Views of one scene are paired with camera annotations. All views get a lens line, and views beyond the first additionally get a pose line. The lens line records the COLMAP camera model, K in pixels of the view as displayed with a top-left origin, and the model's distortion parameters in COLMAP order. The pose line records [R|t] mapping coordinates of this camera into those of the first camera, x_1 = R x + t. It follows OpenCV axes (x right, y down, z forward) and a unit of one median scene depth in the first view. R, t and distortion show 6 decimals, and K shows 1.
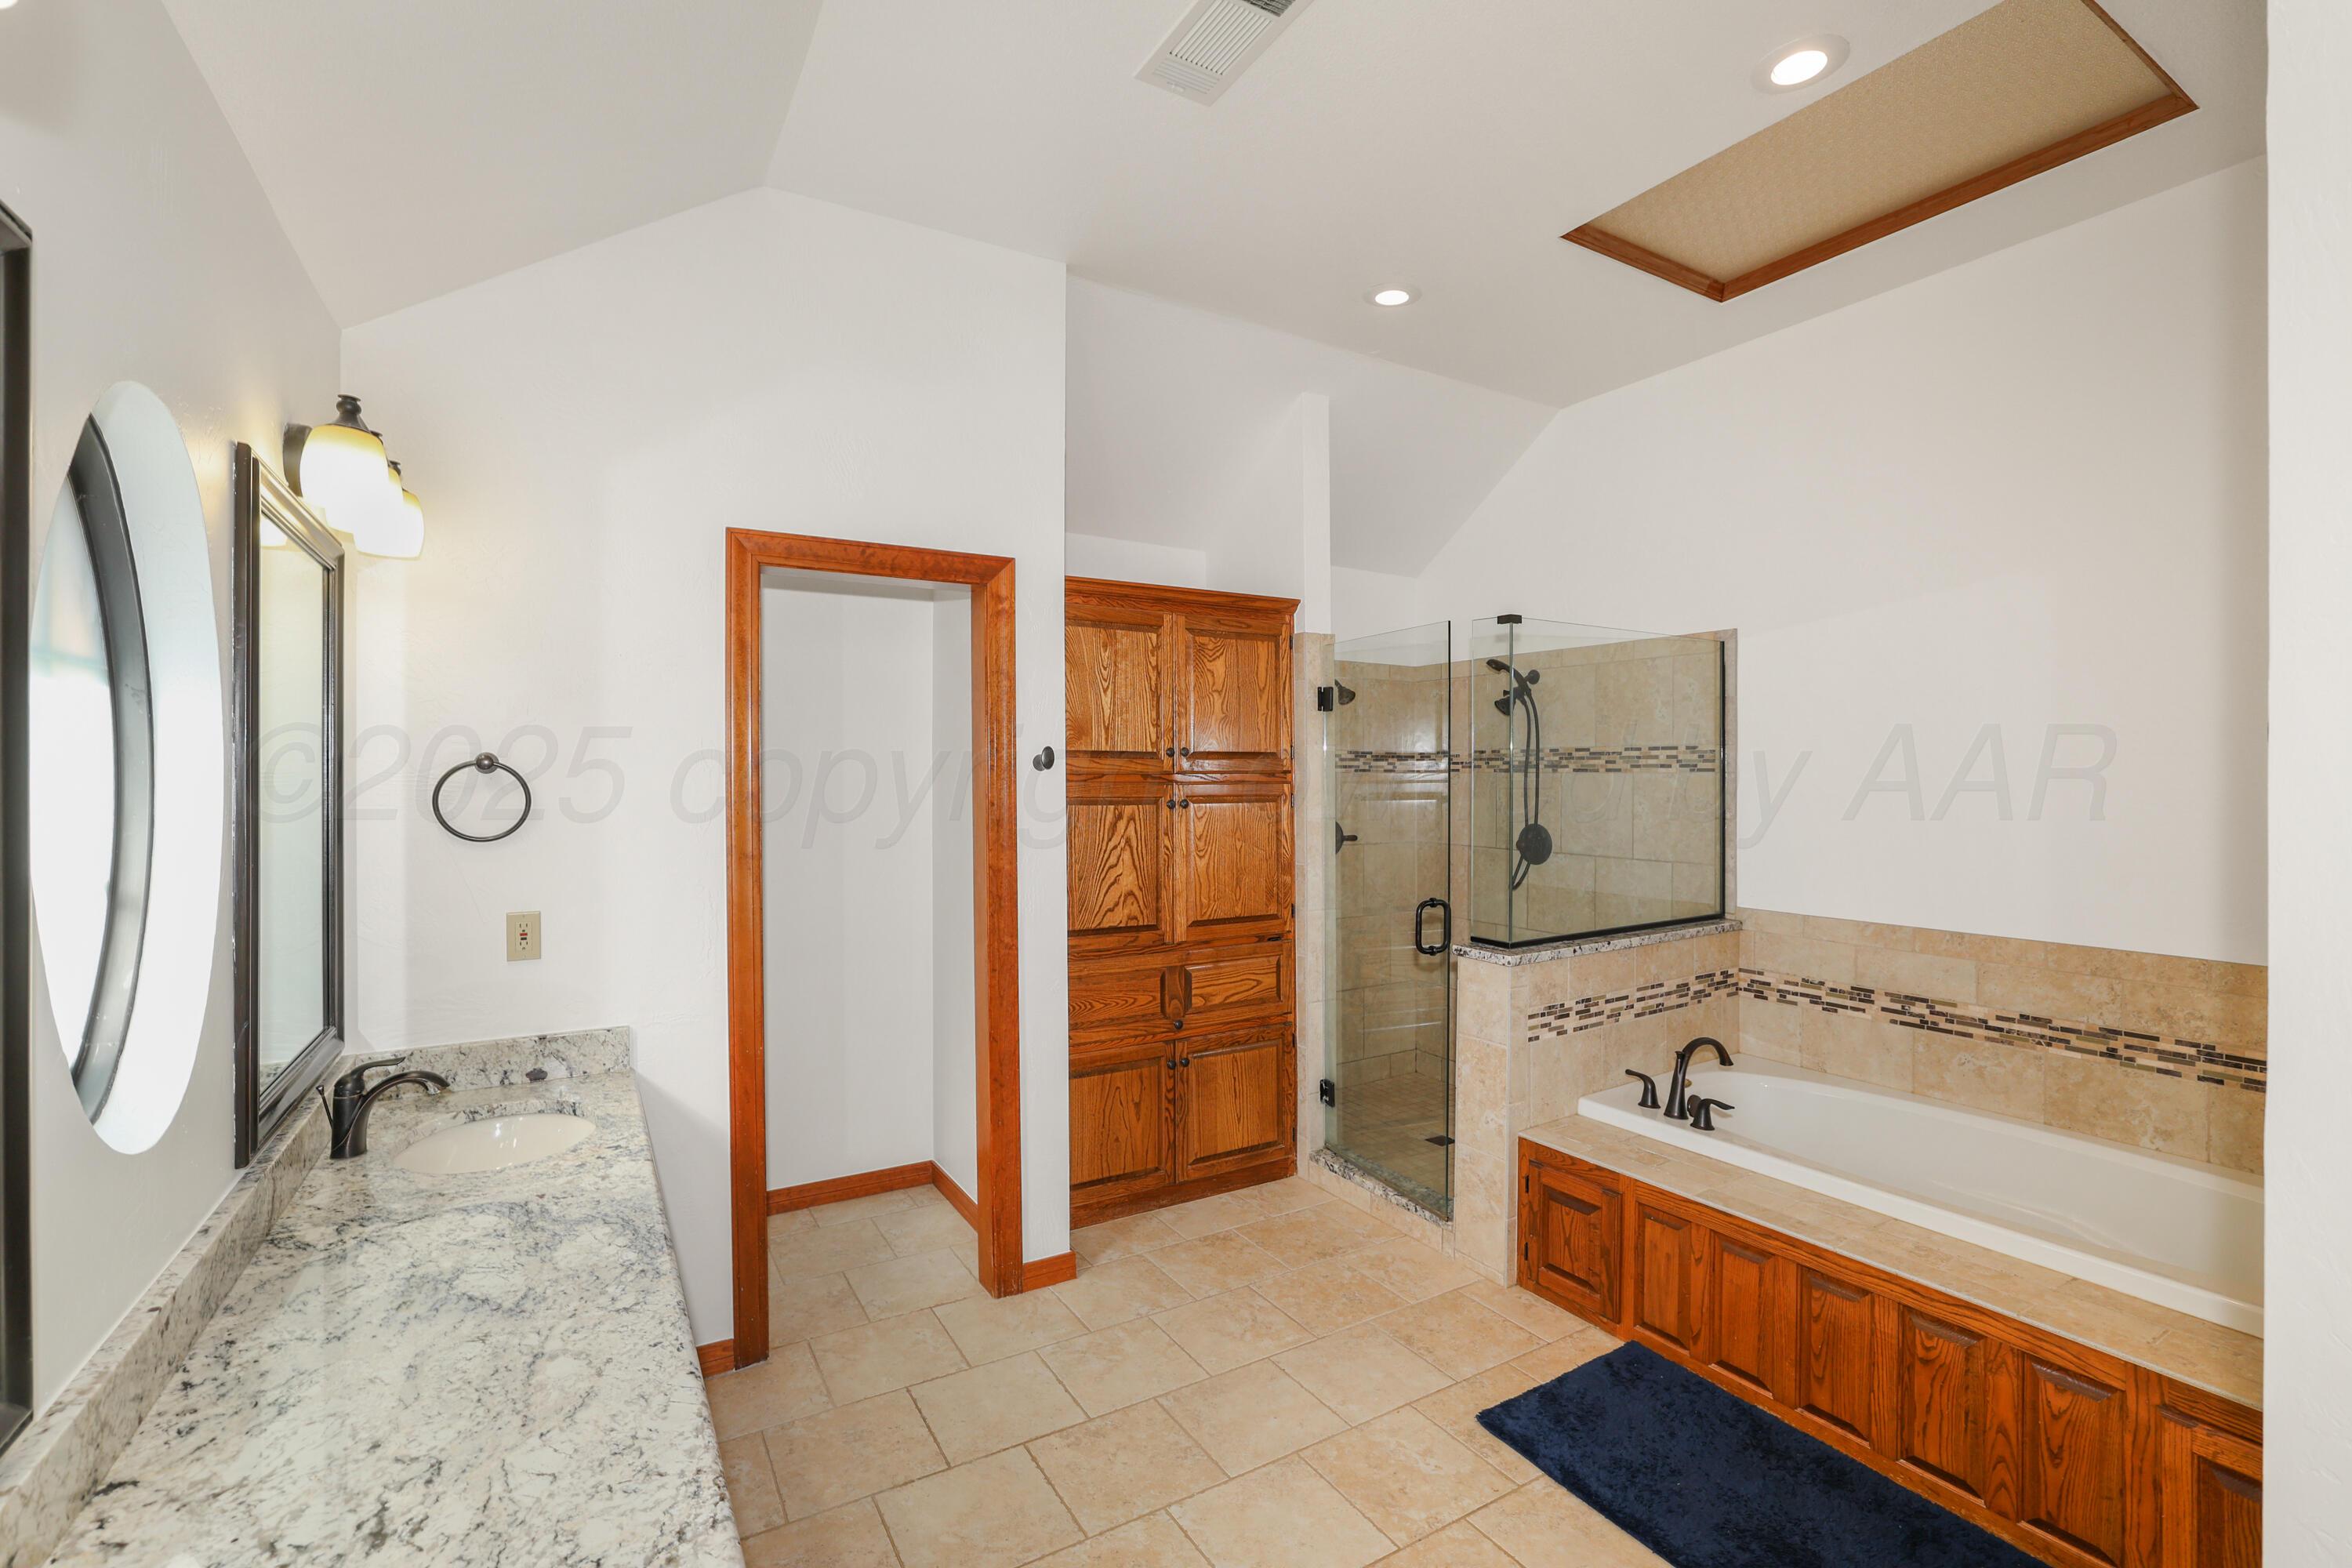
lens RADIAL K [[1052.8, 0, 1176.4], [0, 1052.8, 776.3], [0, 0, 1]] dist [-0.038529, 0.008562]
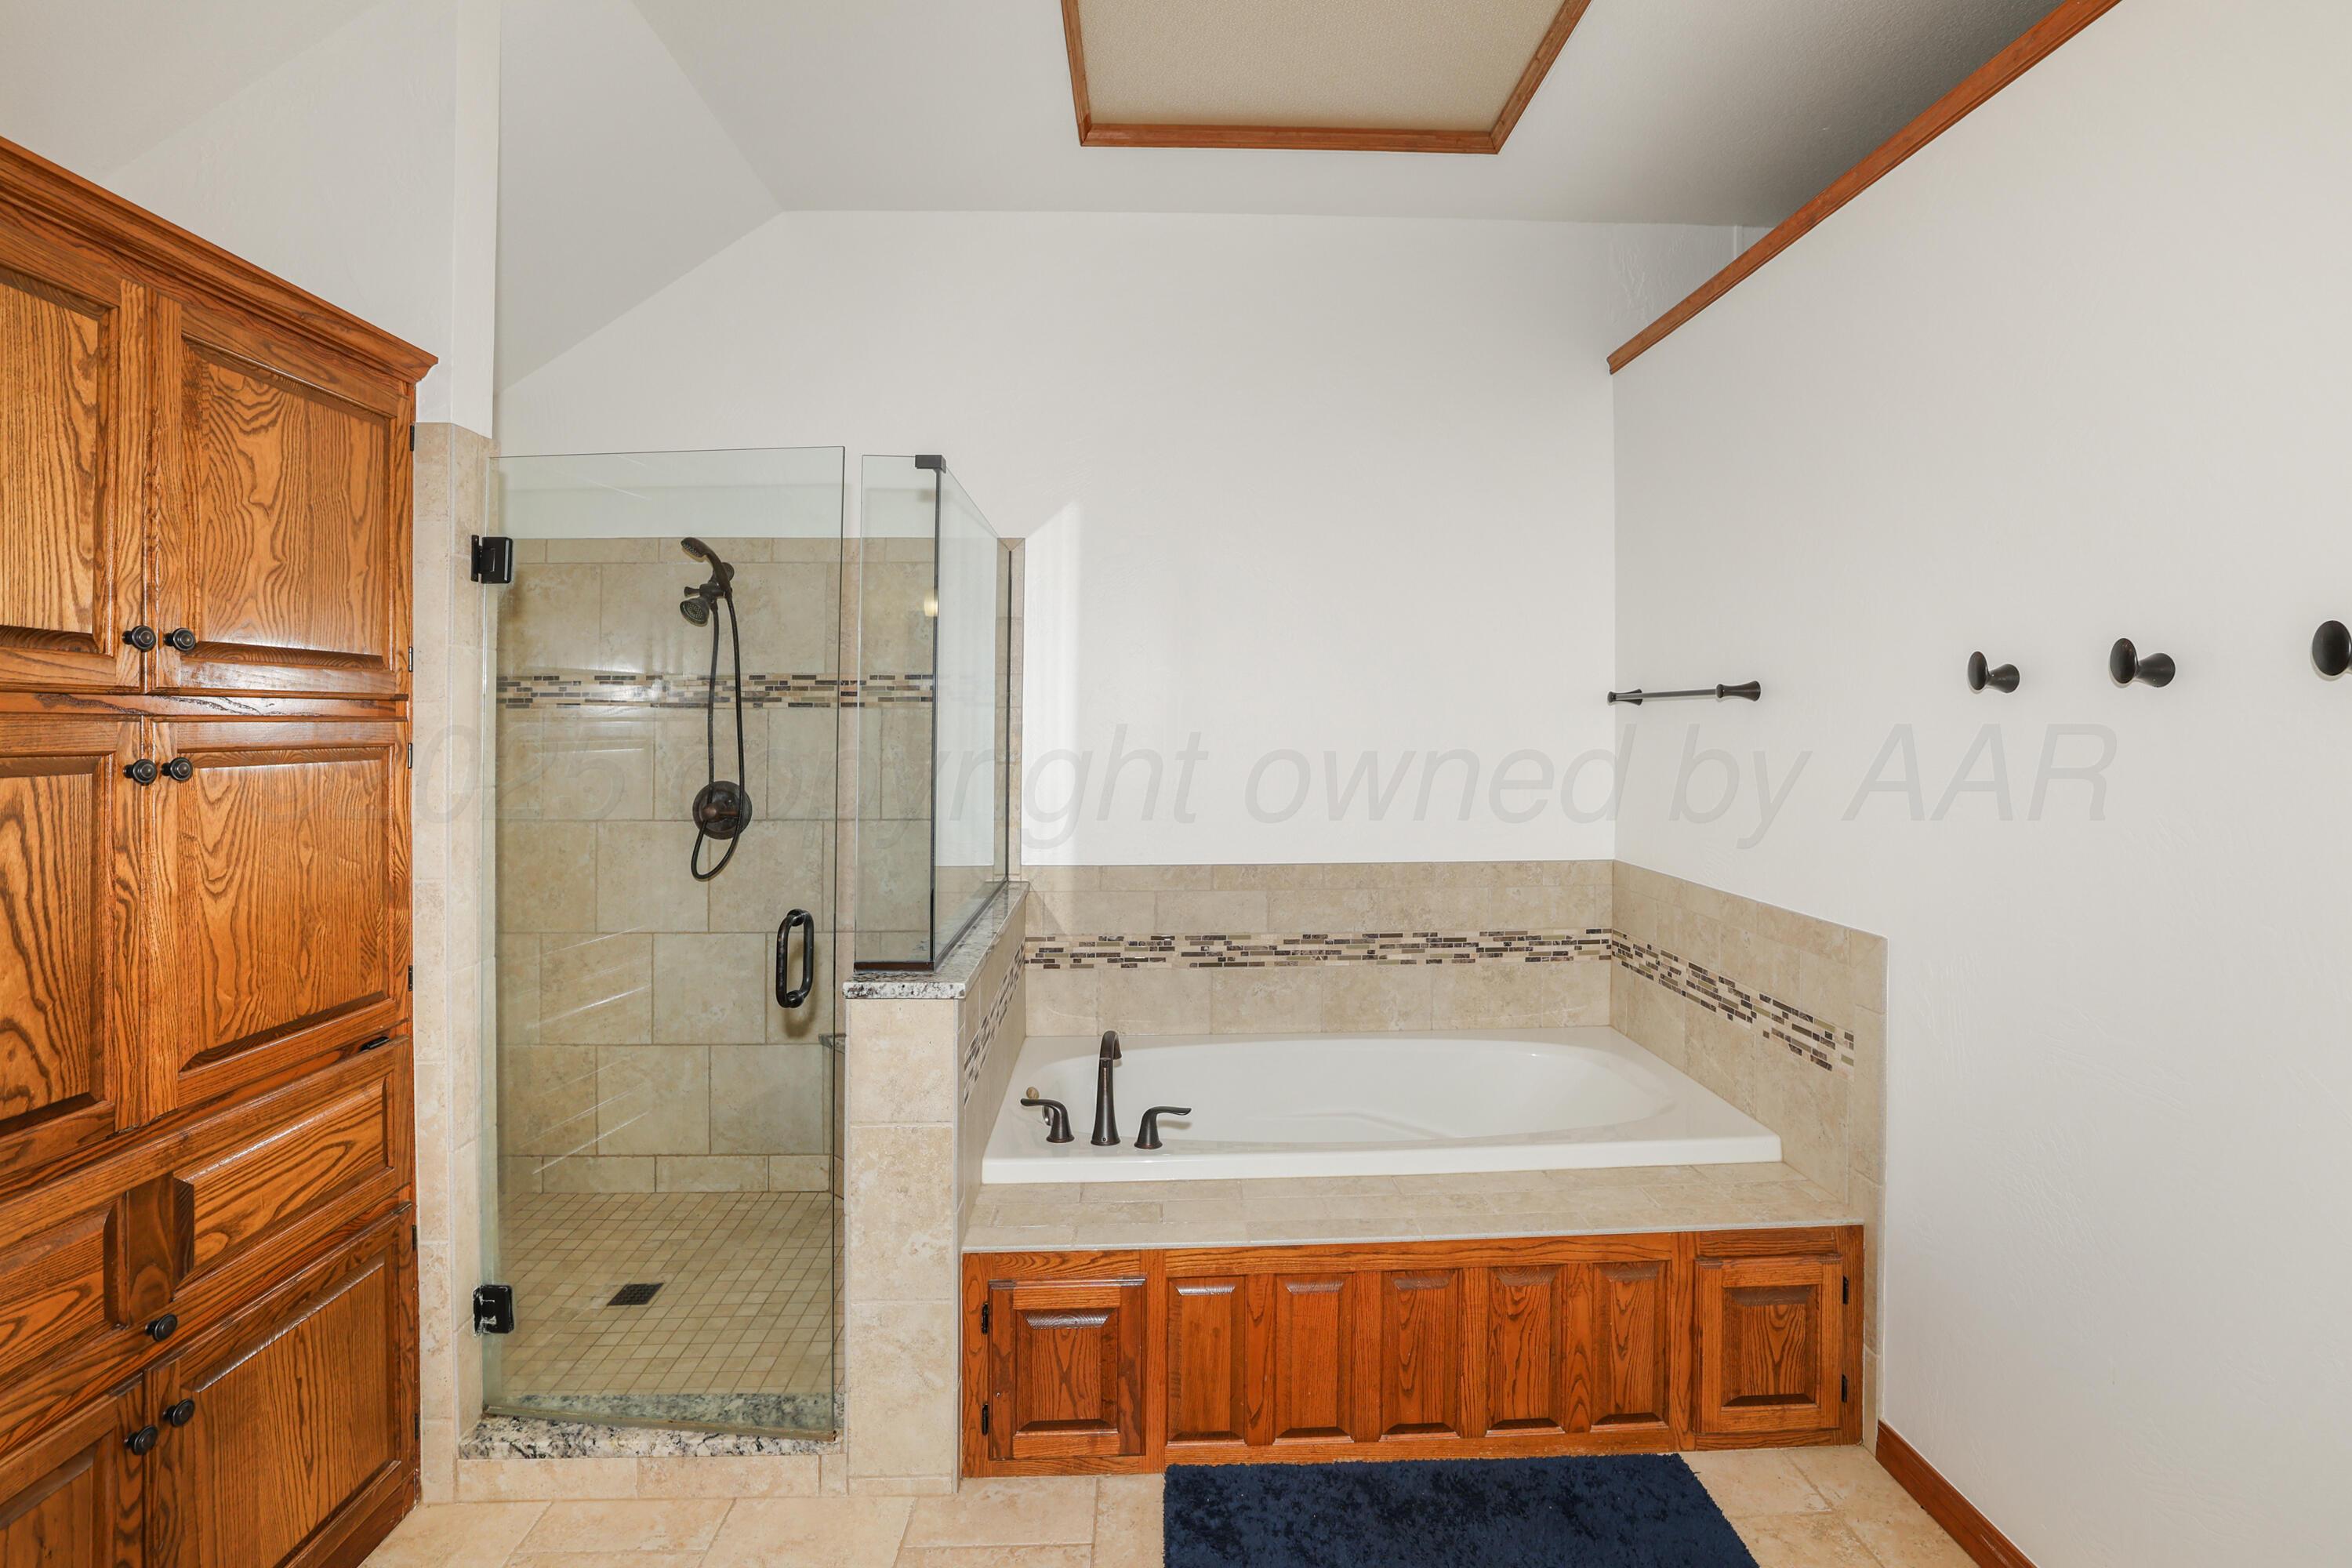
lens RADIAL K [[1052.8, 0, 1206.6], [0, 1052.8, 715.8], [0, 0, 1]] dist [-0.038529, 0.008562]
pose [[0.469066, 0.005367, 0.883147, -0.157153], [0.005711, 0.999942, -0.009110, 0.012011], [-0.883144, 0.009317, 0.469009, 0.484305]]
